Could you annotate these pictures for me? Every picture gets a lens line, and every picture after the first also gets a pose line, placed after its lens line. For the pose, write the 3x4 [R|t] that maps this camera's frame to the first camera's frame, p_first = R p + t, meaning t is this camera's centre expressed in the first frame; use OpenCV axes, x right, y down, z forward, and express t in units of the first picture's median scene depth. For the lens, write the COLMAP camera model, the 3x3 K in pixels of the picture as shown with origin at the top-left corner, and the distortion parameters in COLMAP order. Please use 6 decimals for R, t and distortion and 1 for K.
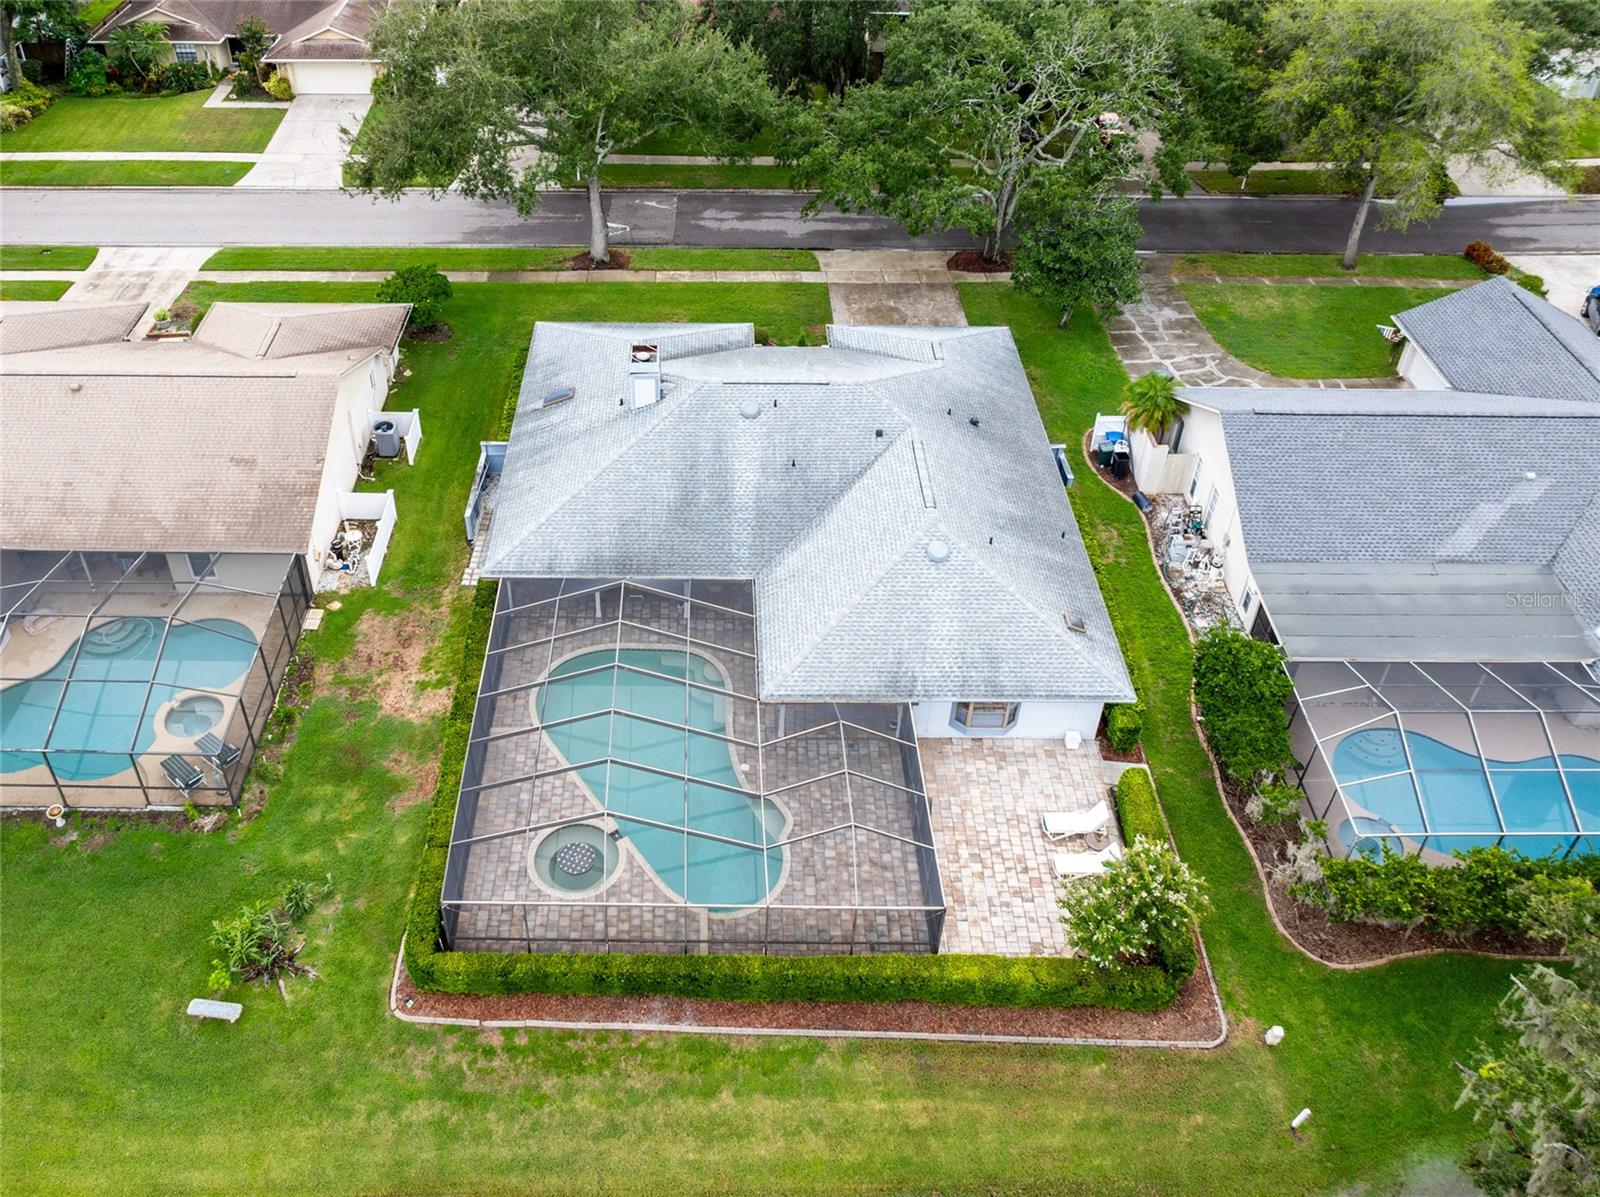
lens RADIAL K [[1212.4, 0, 720.8], [0, 1212.4, 604.8], [0, 0, 1]] dist [-0.022656, -0.004250]
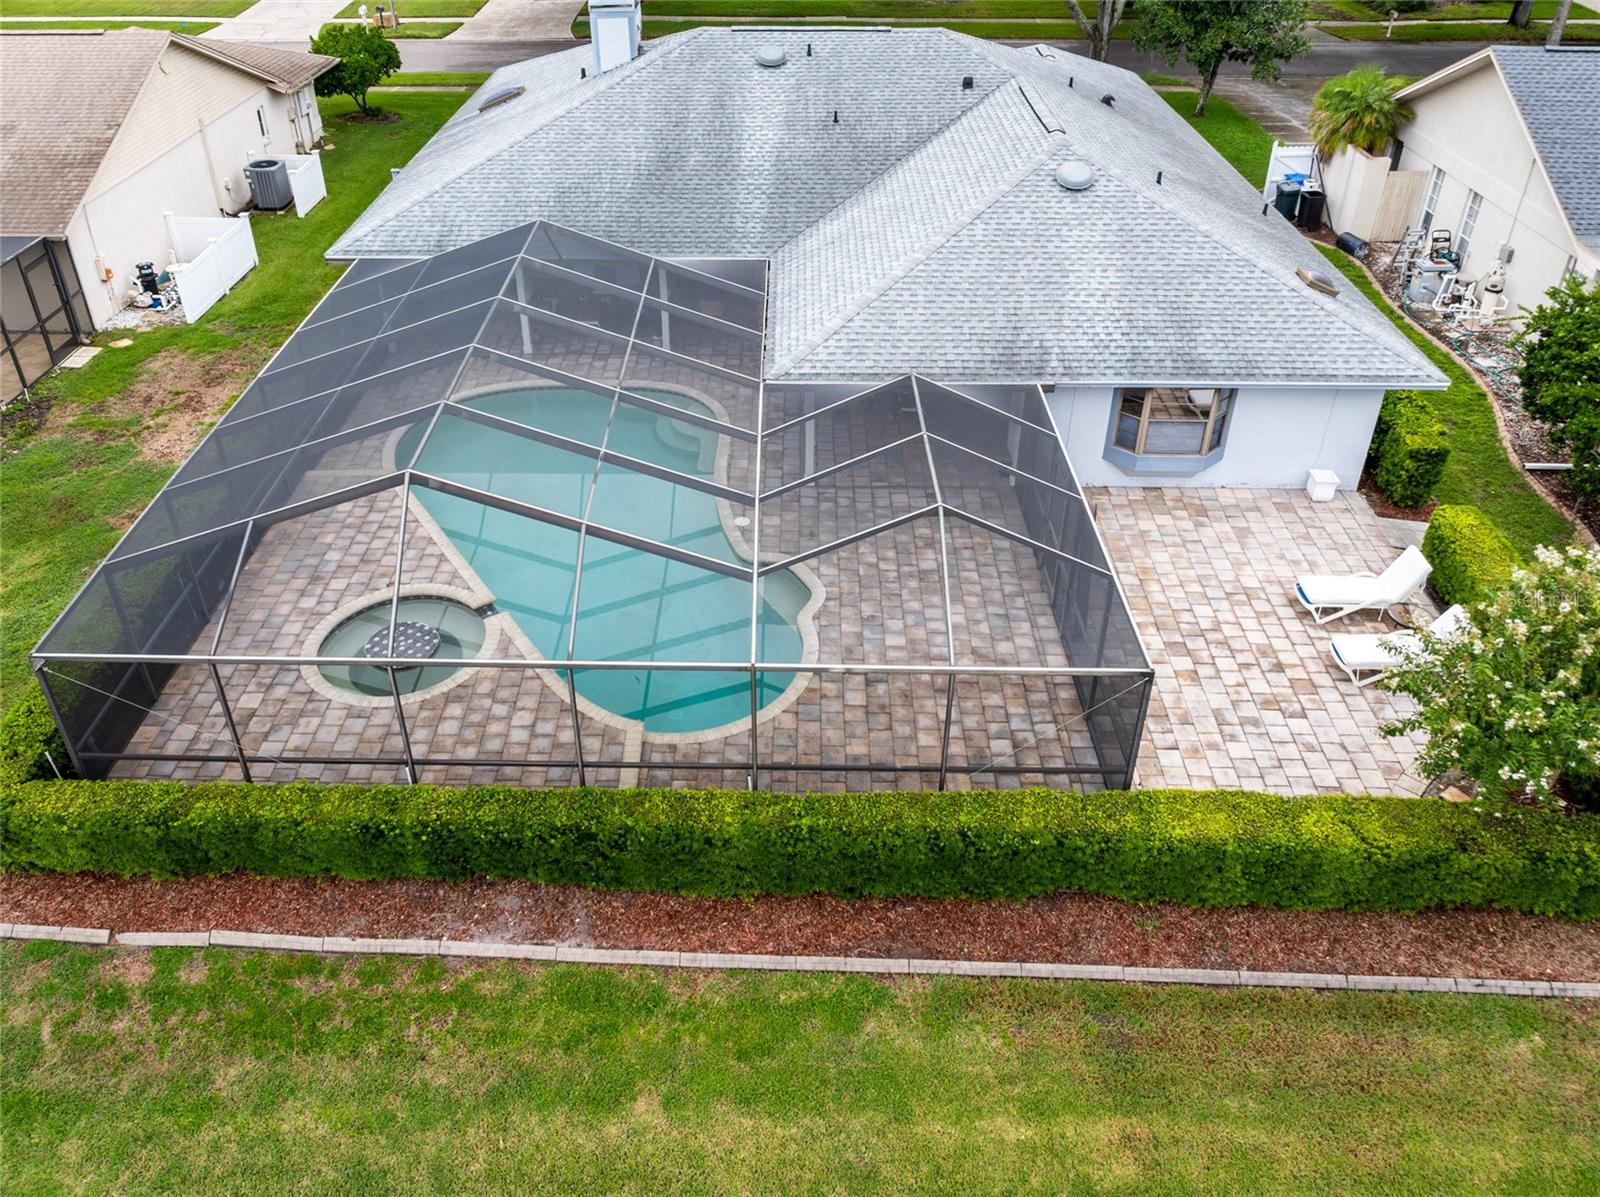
lens RADIAL K [[1126.4, 0, 789.7], [0, 1126.4, 594.5], [0, 0, 1]] dist [-0.030302, 0.016874]
pose [[0.999946, 0.000375, -0.010370, 0.053061], [-0.001434, 0.994756, -0.102265, 0.247911], [0.010277, 0.102275, 0.994703, 0.548510]]
